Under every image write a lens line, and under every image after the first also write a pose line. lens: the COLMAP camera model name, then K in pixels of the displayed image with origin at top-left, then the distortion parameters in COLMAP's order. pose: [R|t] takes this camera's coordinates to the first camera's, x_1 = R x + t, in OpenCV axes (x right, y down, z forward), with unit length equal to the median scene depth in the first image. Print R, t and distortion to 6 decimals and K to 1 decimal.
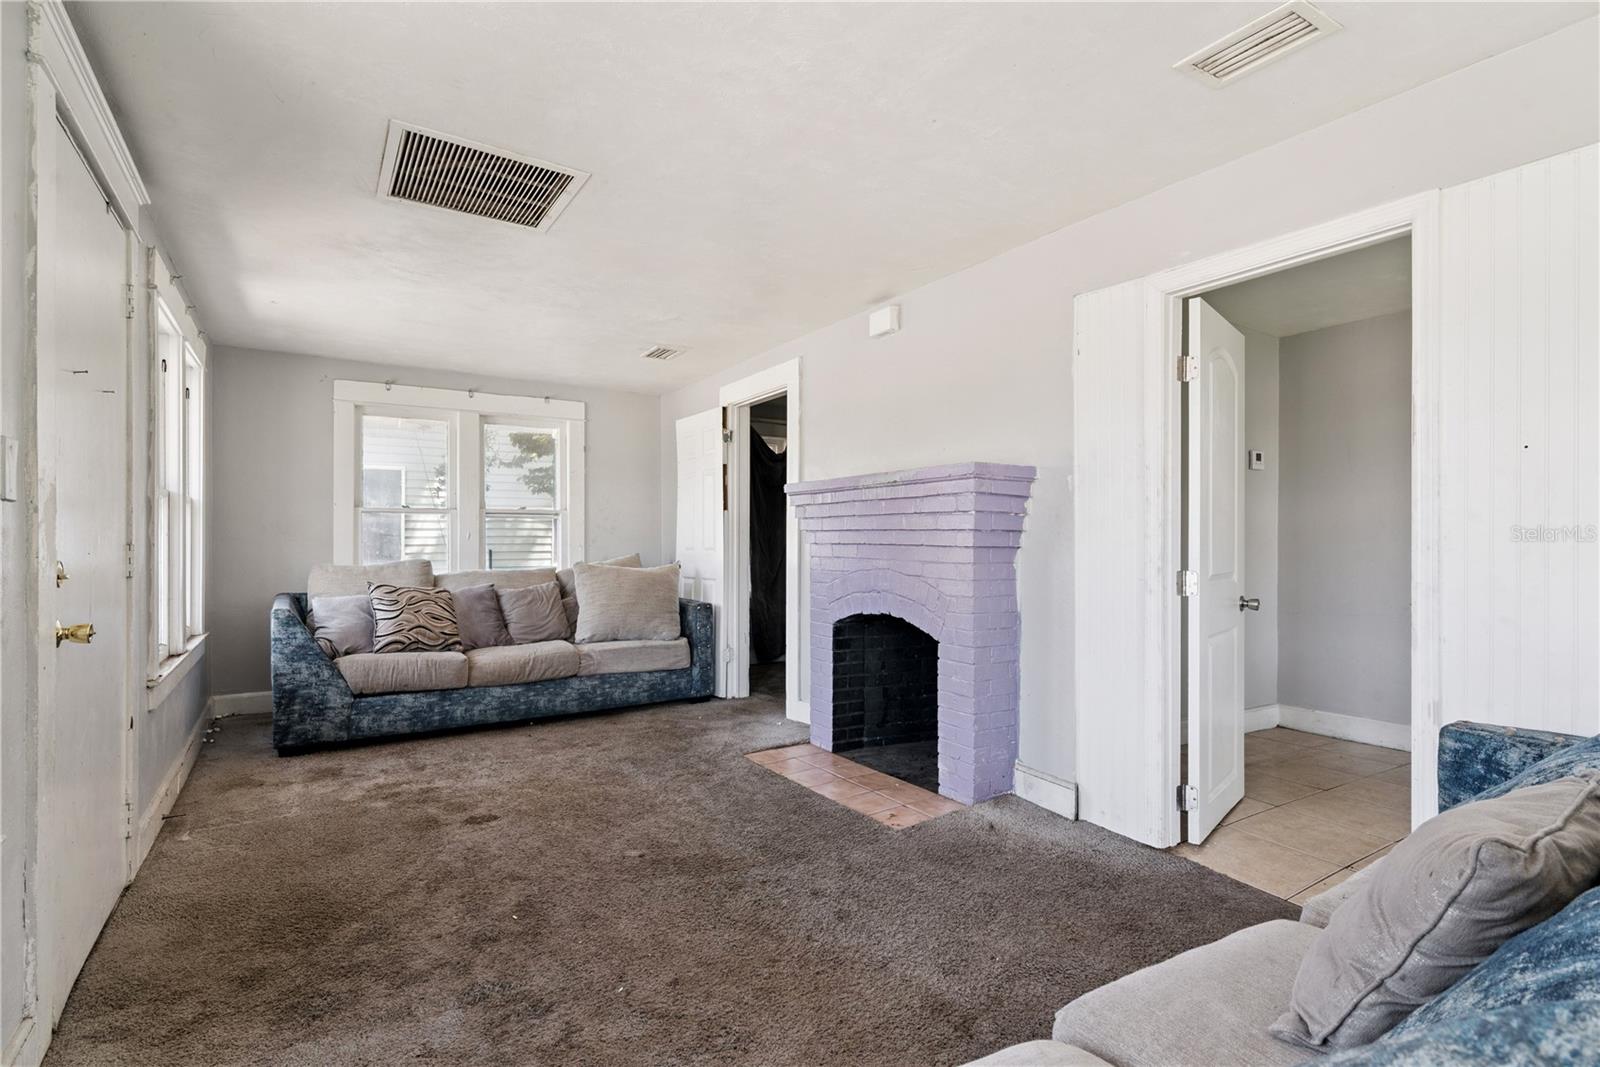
lens RADIAL K [[772.1, 0, 780.2], [0, 772.1, 544.0], [0, 0, 1]] dist [0.013407, -0.000408]
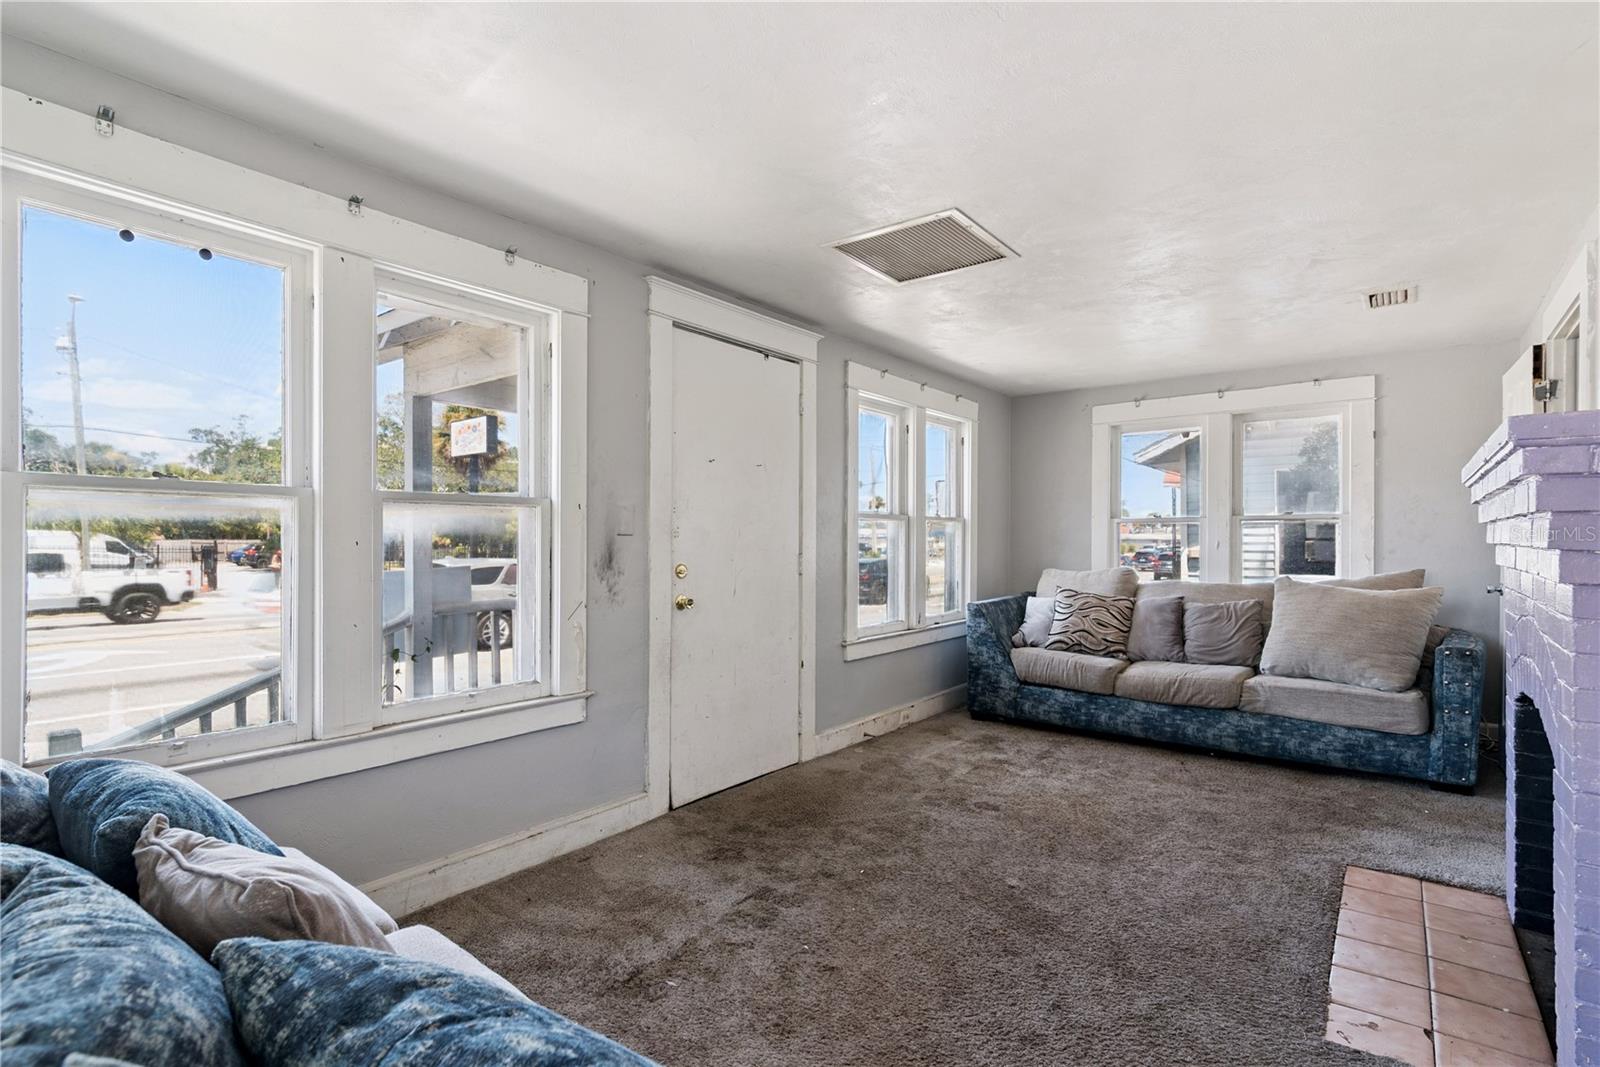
lens RADIAL K [[757.1, 0, 800.0], [0, 757.1, 533.5], [0, 0, 1]] dist [0.004100, 0.000190]
pose [[0.348342, -0.007503, -0.937337, 0.405155], [-0.008479, 0.999902, -0.011155, -0.013188], [0.937329, 0.011833, 0.348244, 0.282935]]
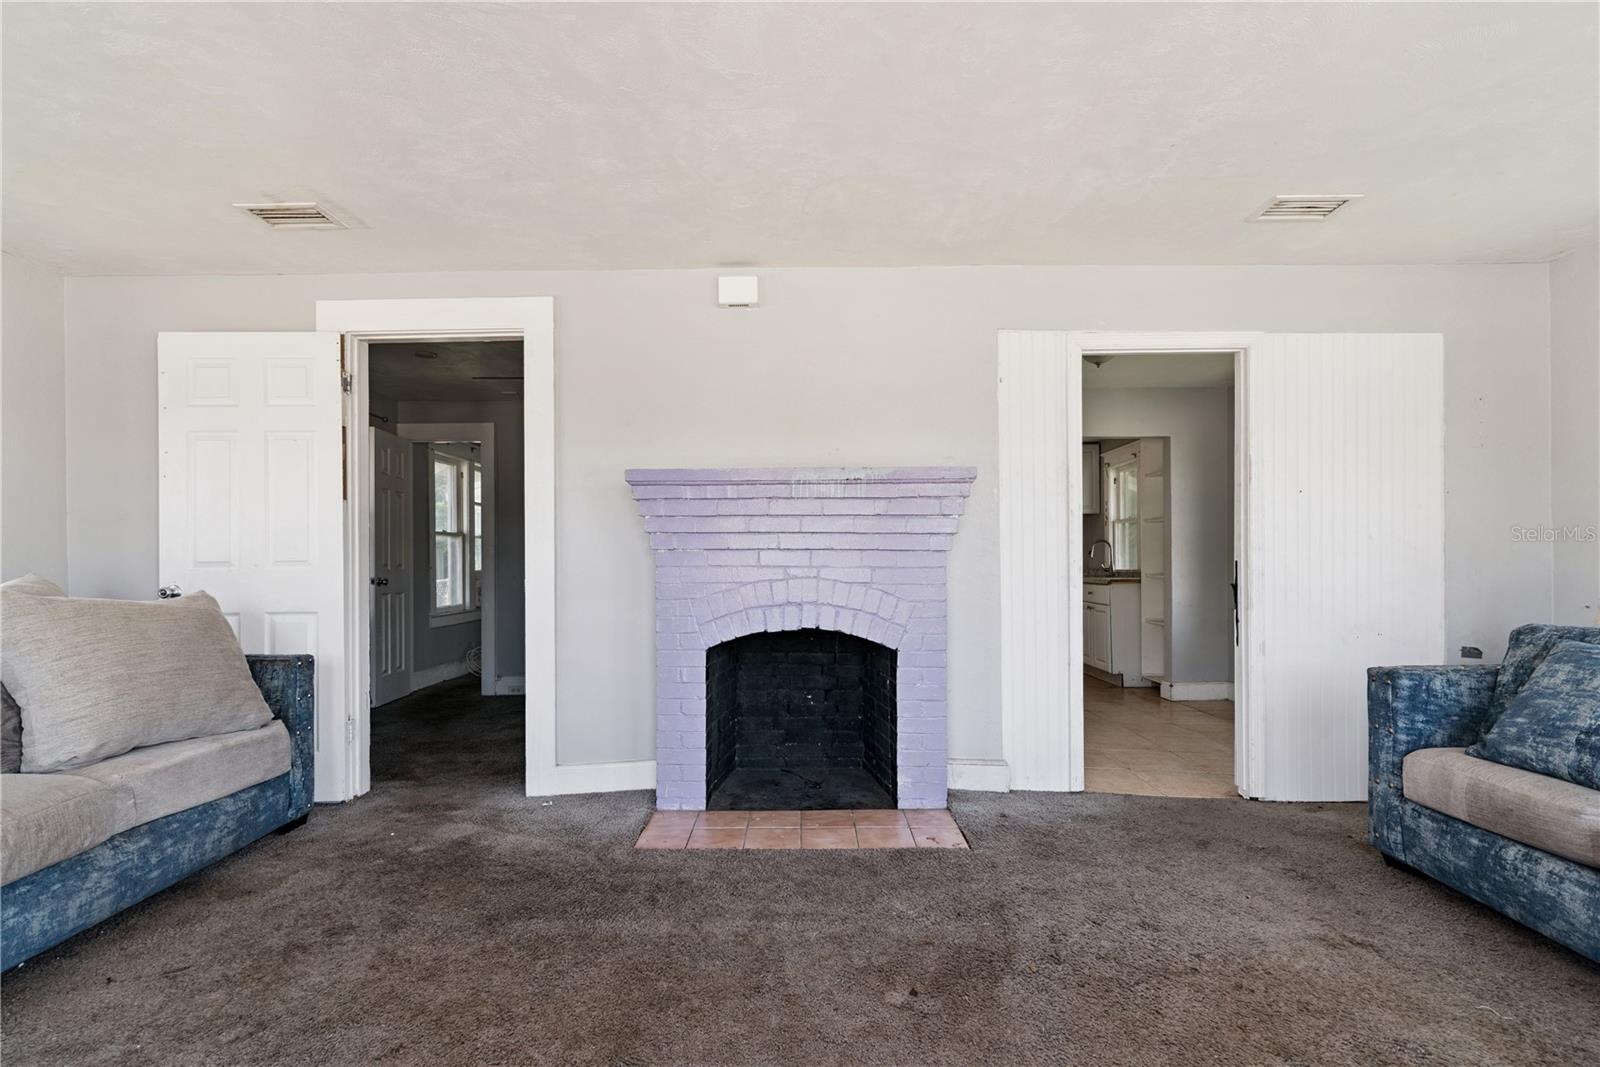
lens RADIAL K [[766.2, 0, 803.6], [0, 766.2, 568.0], [0, 0, 1]] dist [0.024022, 0.000261]
pose [[0.519709, -0.011332, 0.854268, -0.501258], [0.014274, 0.999888, 0.004579, 0.013875], [-0.854224, 0.009814, 0.519813, 0.452237]]
